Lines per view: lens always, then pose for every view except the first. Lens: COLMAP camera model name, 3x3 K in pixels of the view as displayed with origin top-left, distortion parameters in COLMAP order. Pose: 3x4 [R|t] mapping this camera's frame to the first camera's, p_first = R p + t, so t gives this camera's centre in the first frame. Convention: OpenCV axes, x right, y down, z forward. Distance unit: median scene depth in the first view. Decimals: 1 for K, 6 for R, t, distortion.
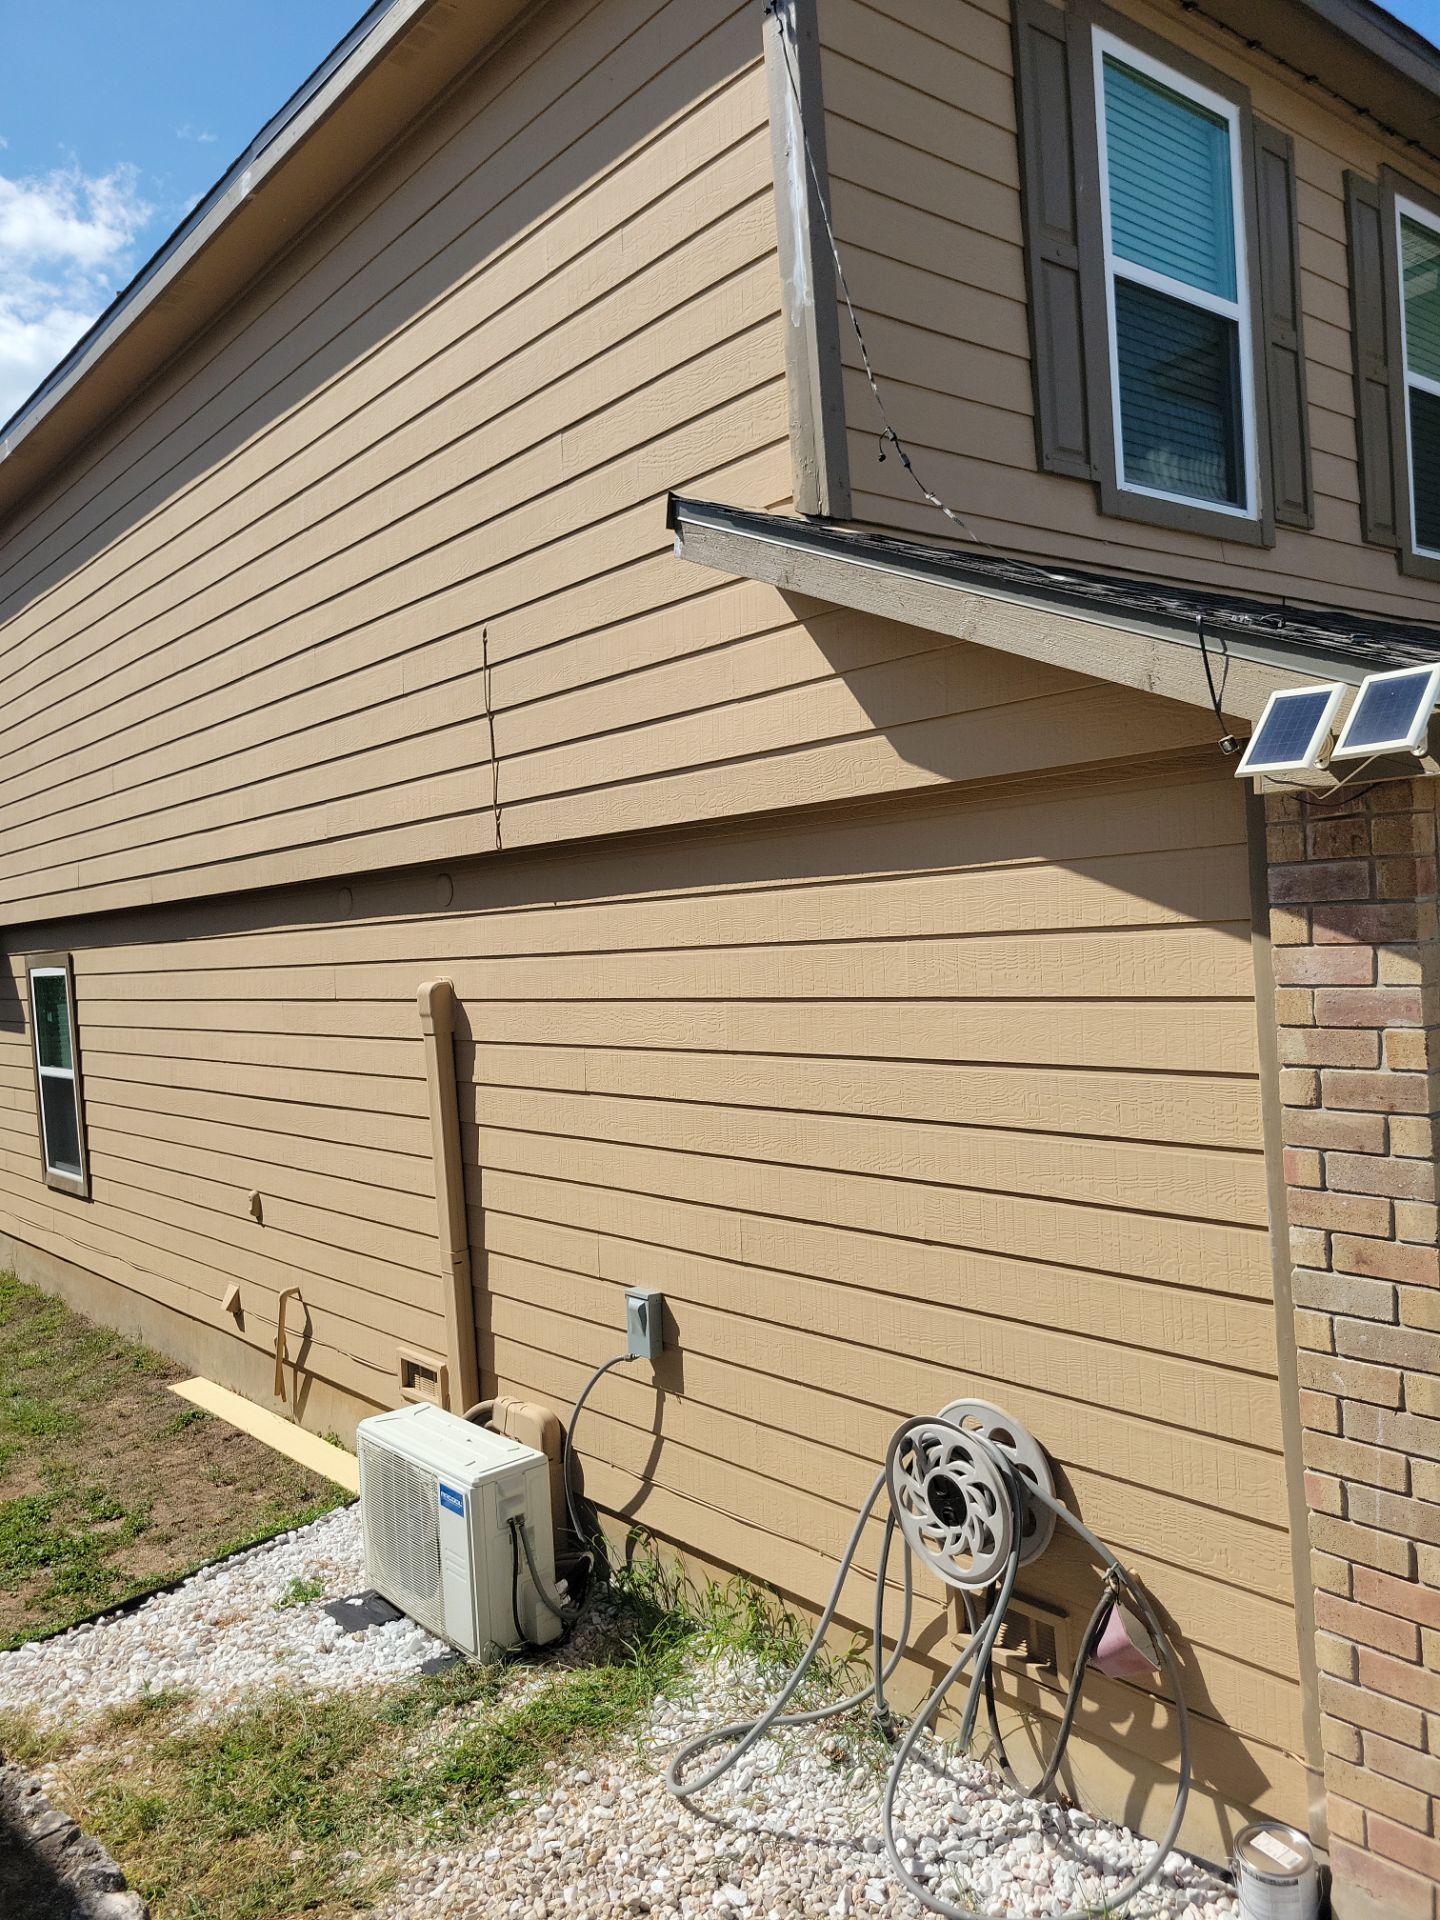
lens RADIAL K [[1440.5, 0, 715.1], [0, 1440.5, 957.2], [0, 0, 1]] dist [0.031370, -0.013290]
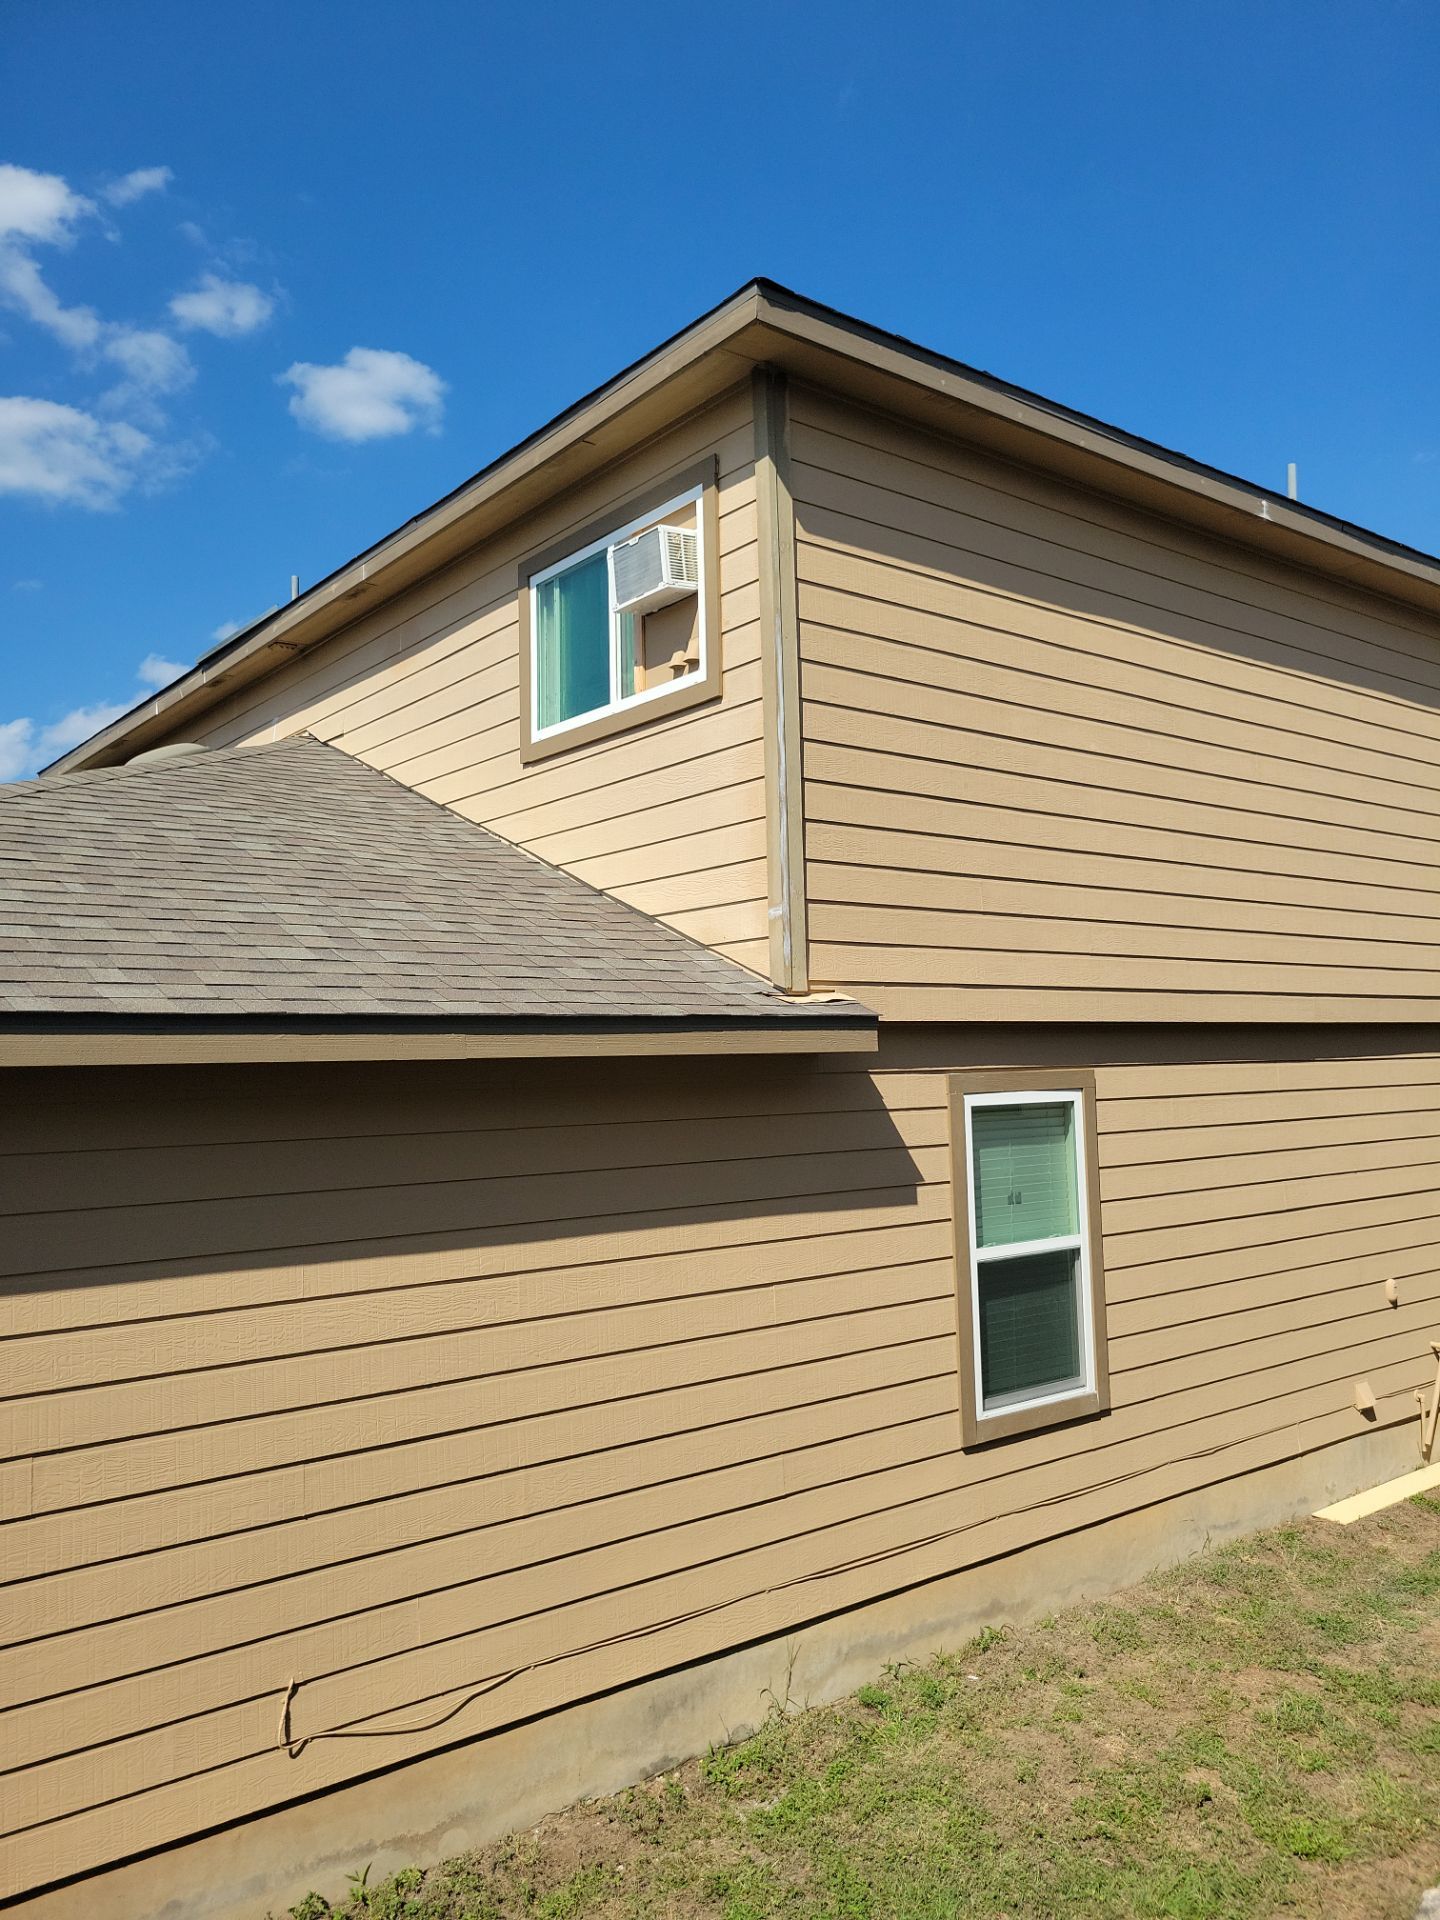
lens RADIAL K [[1440.5, 0, 730.4], [0, 1440.5, 966.9], [0, 0, 1]] dist [0.031370, -0.013290]
pose [[0.029720, 0.137756, 0.990020, -1.237001], [0.048719, 0.989081, -0.139088, 0.039894], [-0.998370, 0.052366, 0.022684, 1.210183]]
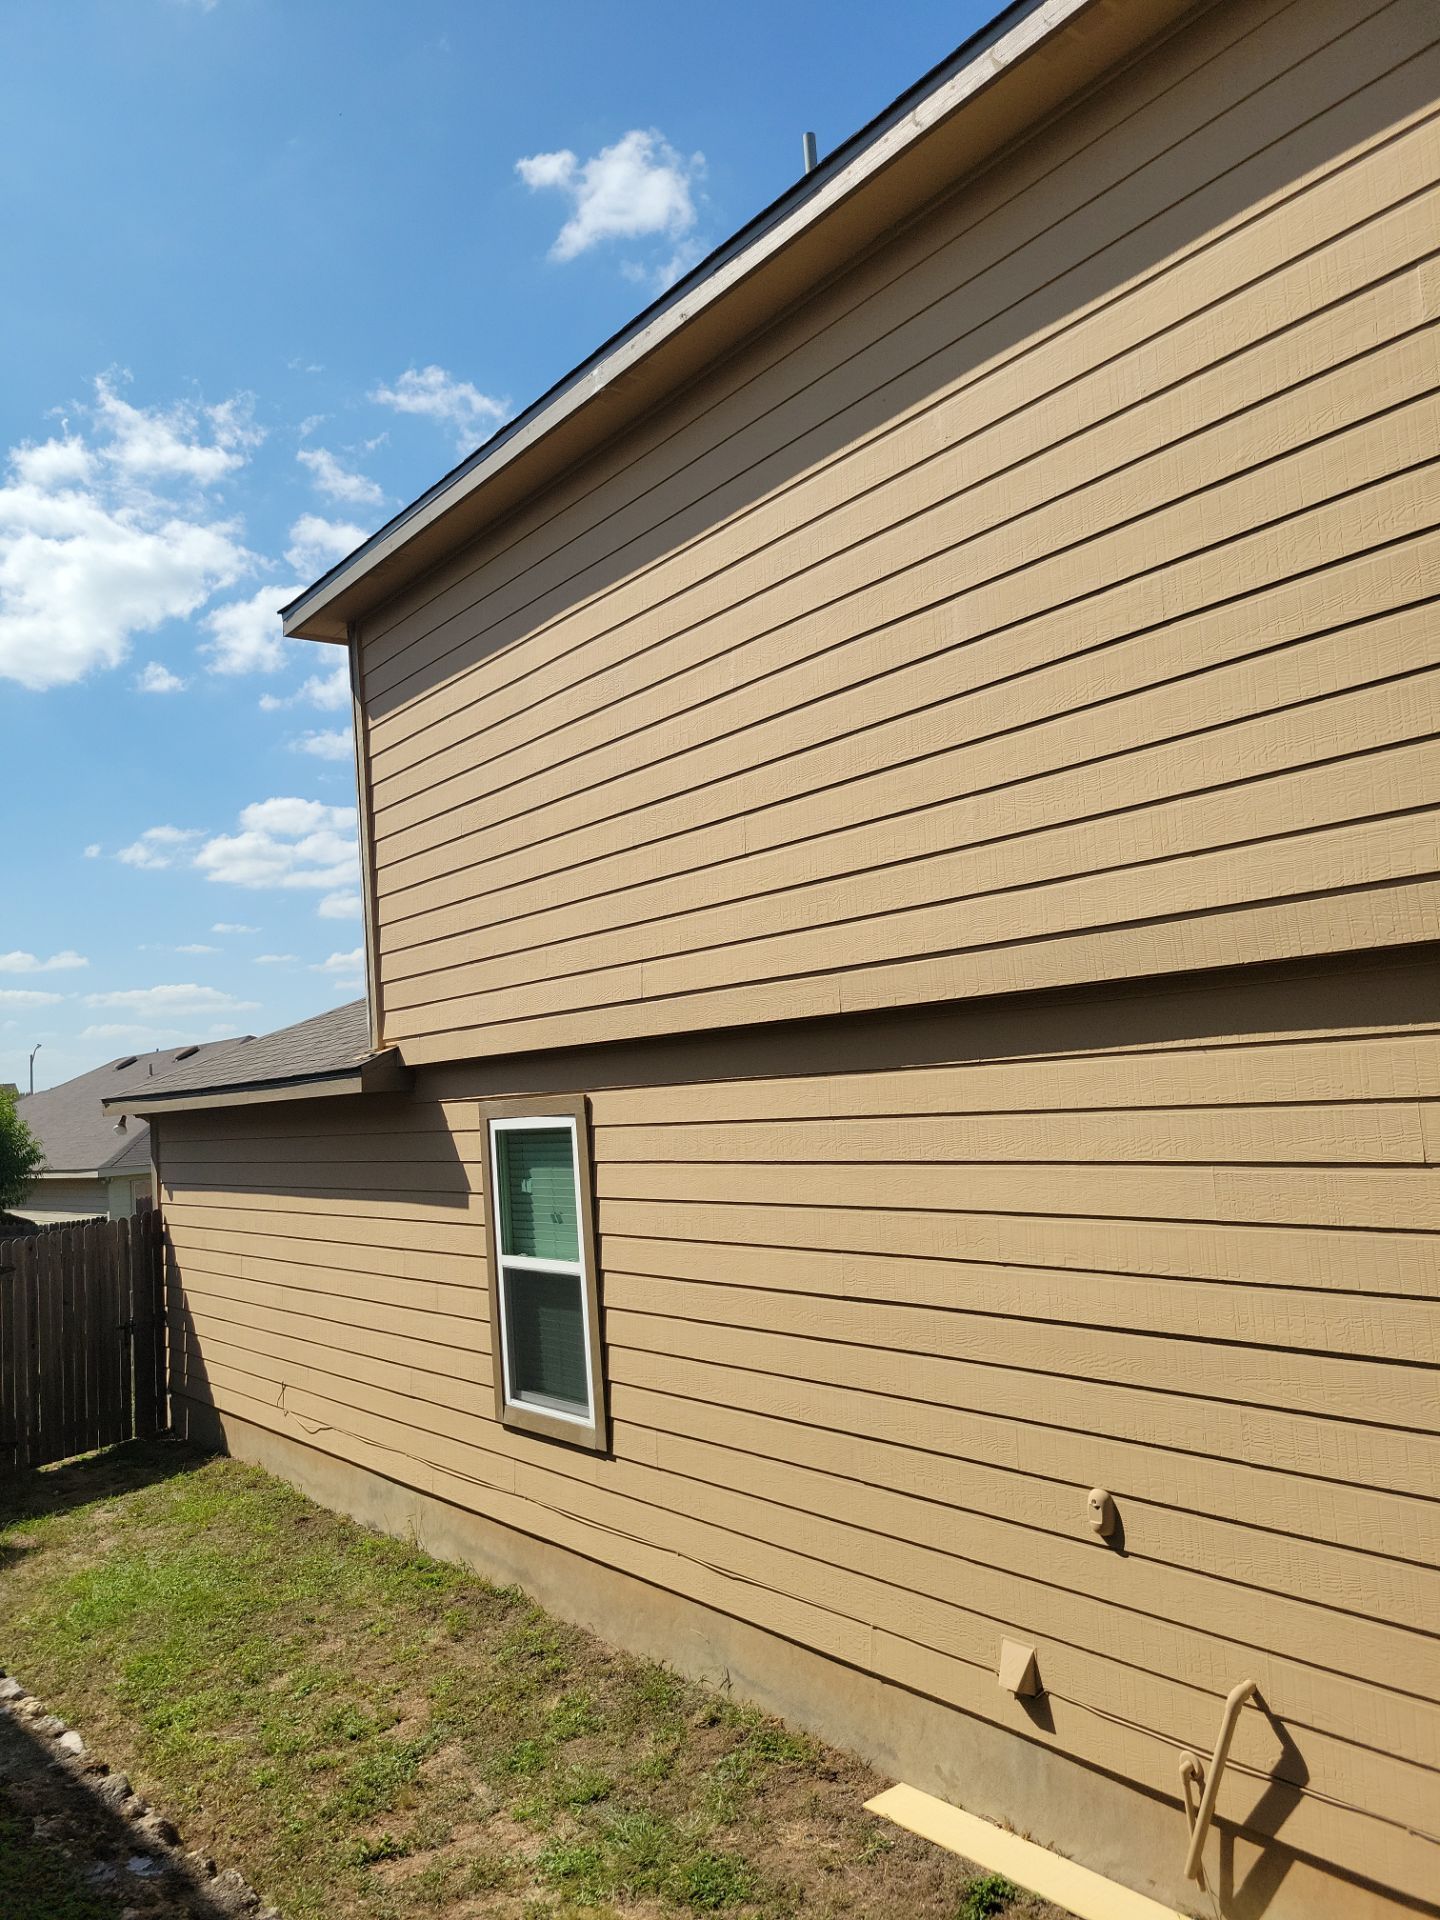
lens RADIAL K [[1440.5, 0, 717.8], [0, 1440.5, 964.7], [0, 0, 1]] dist [0.031370, -0.013290]
pose [[0.998604, 0.005098, -0.052578, -0.356228], [-0.011062, 0.993445, -0.113772, 0.013369], [0.051654, 0.114195, 0.992115, 0.303608]]
